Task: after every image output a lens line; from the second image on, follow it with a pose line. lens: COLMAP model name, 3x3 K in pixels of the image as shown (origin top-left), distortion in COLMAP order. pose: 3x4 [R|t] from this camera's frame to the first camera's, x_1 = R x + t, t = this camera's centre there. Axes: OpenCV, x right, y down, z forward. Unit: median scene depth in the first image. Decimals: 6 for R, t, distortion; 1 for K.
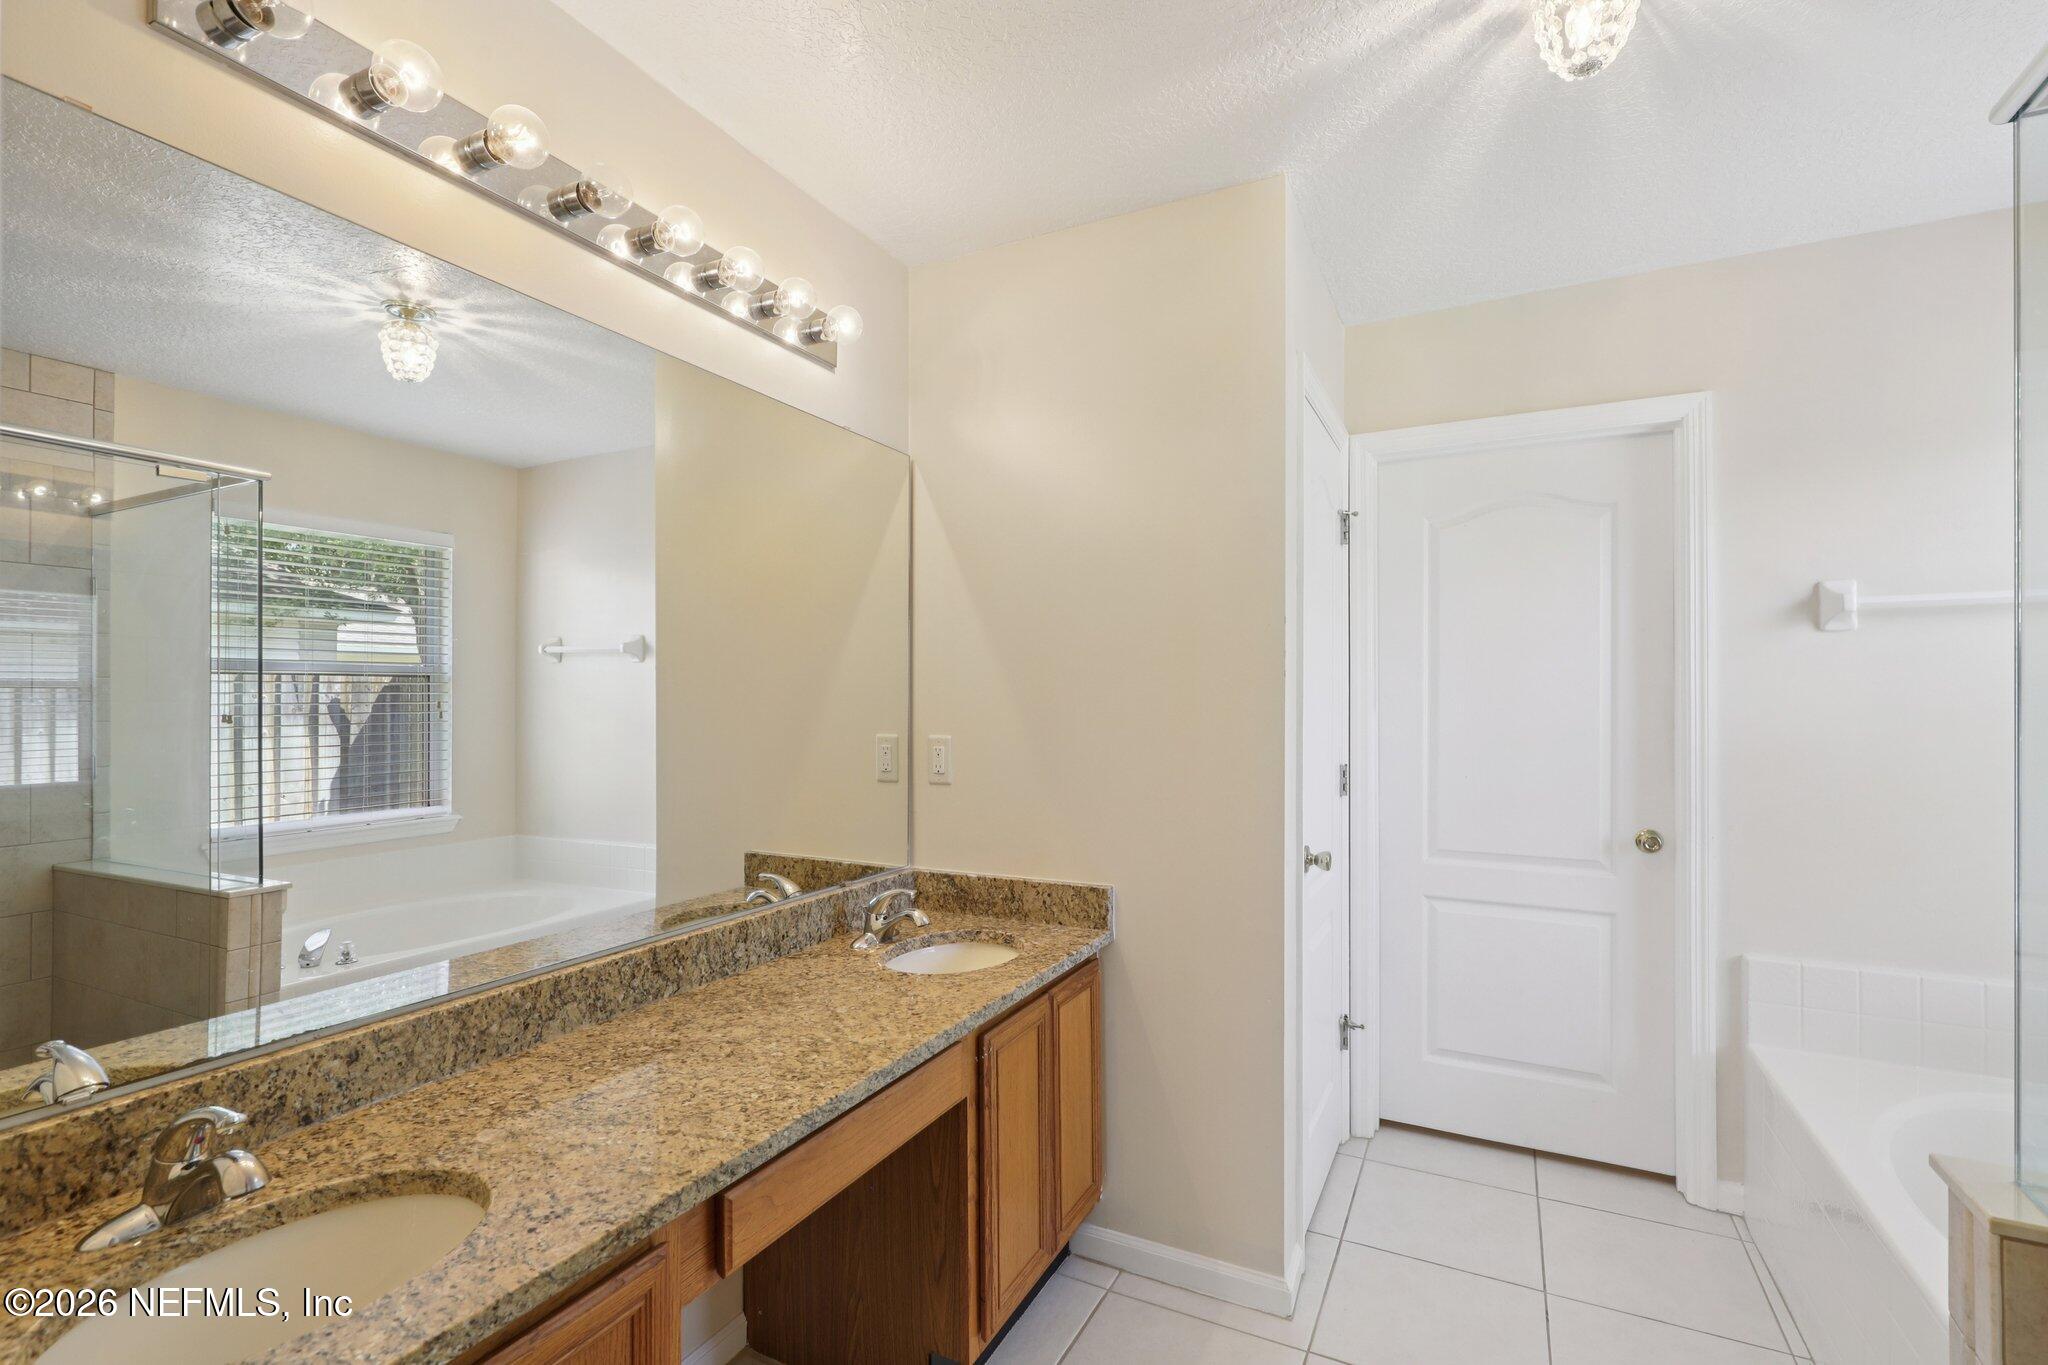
lens RADIAL K [[925.3, 0, 1021.8], [0, 925.3, 698.1], [0, 0, 1]] dist [-0.001247, 0.000437]
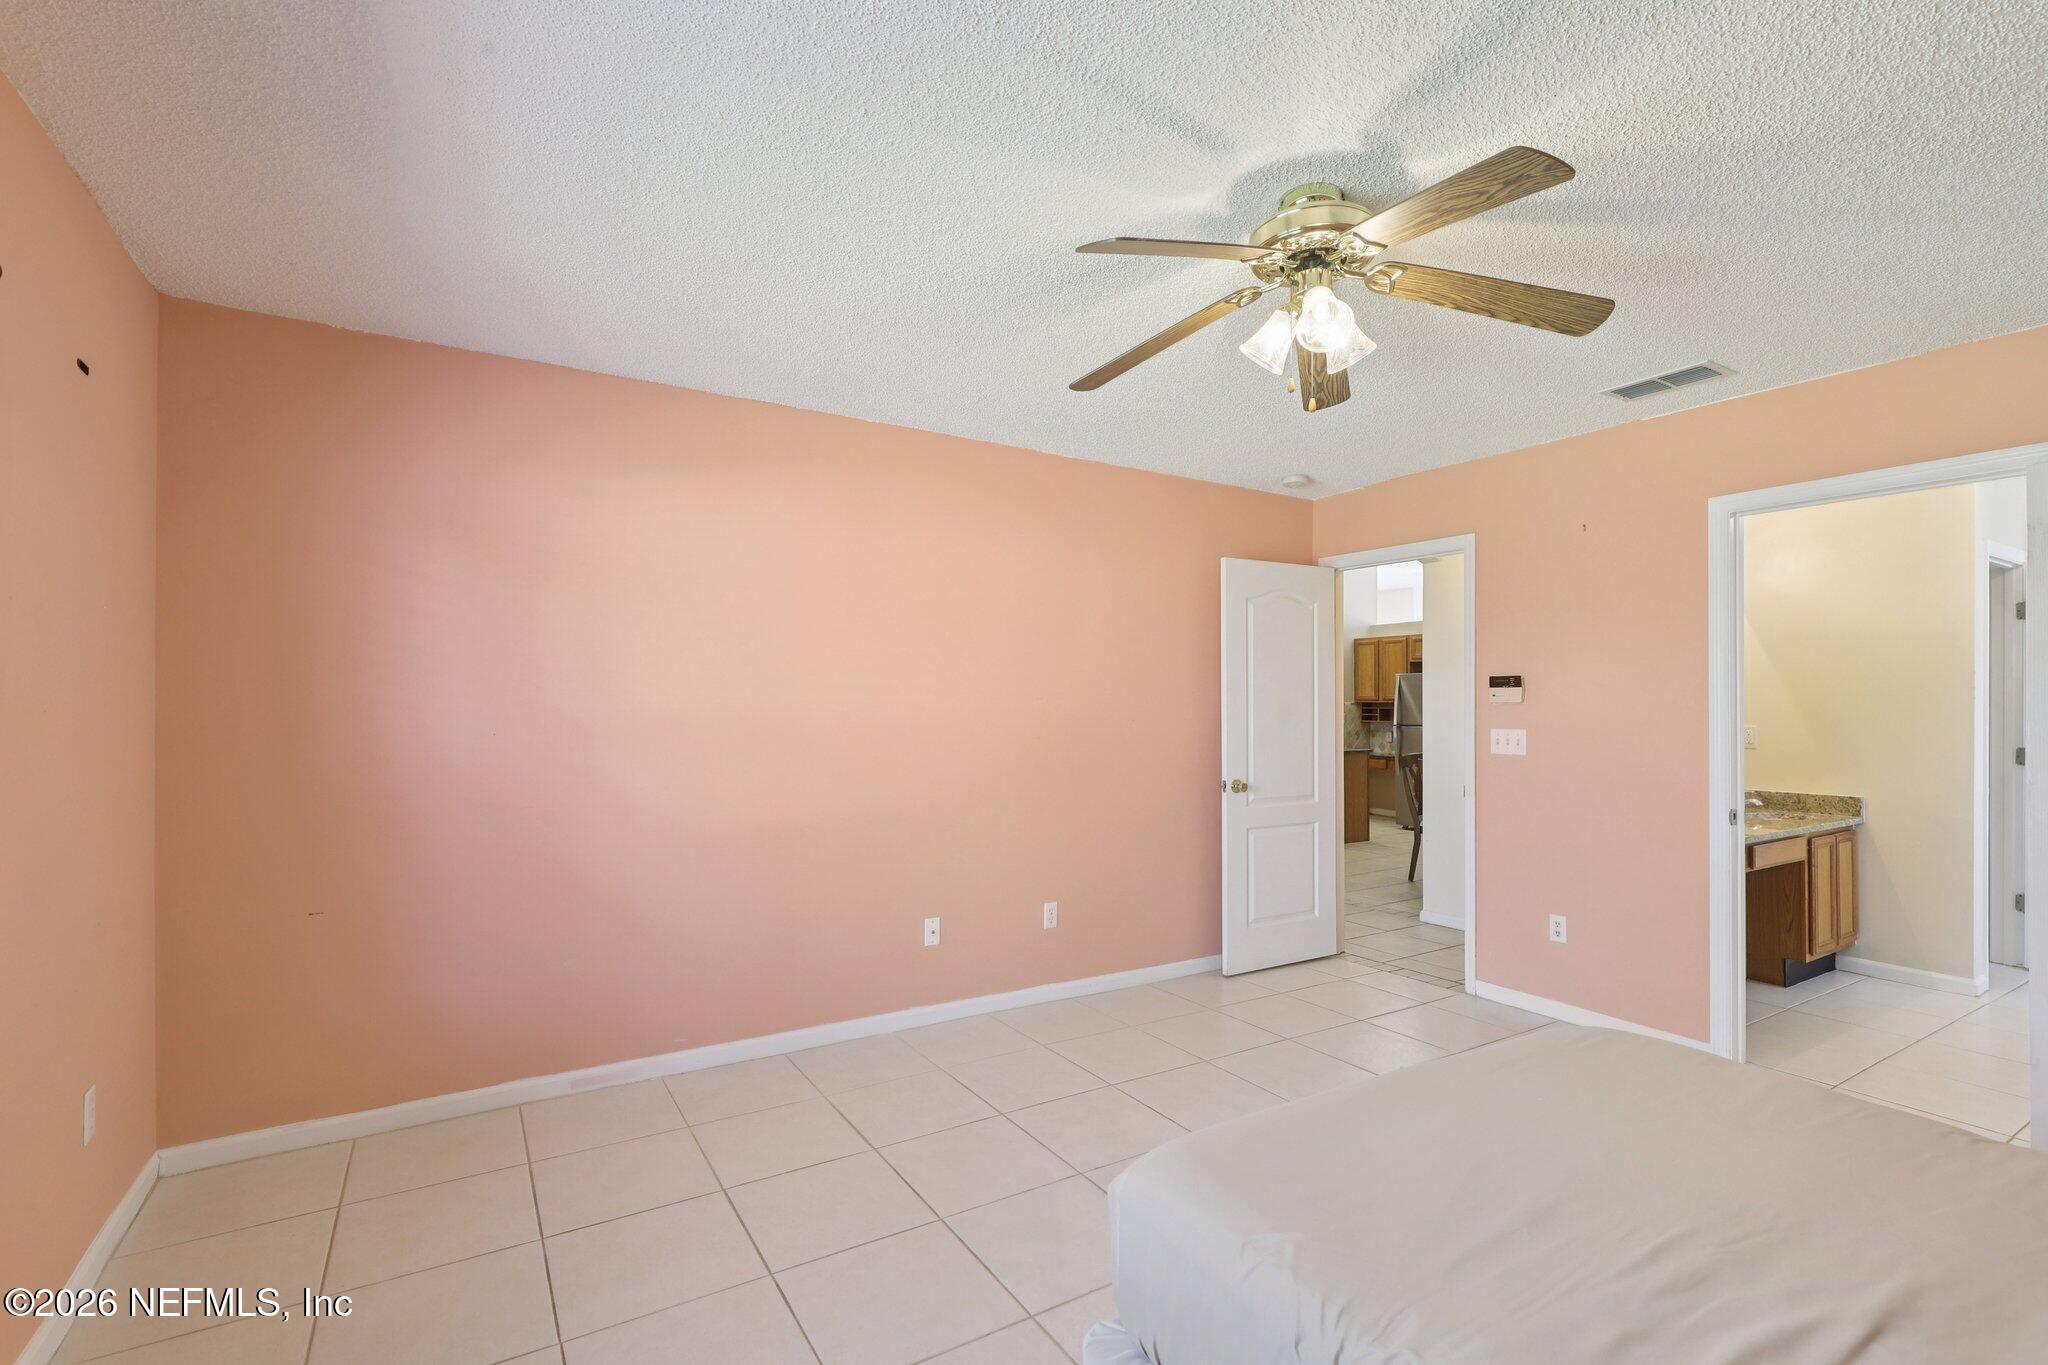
lens RADIAL K [[929.1, 0, 1021.8], [0, 929.1, 689.9], [0, 0, 1]] dist [-0.001060, -0.000169]
pose [[0.855823, 0.000657, -0.517268, -0.474573], [-0.007509, 0.999910, -0.011155, -0.007033], [0.517214, 0.013431, 0.855750, -1.920001]]
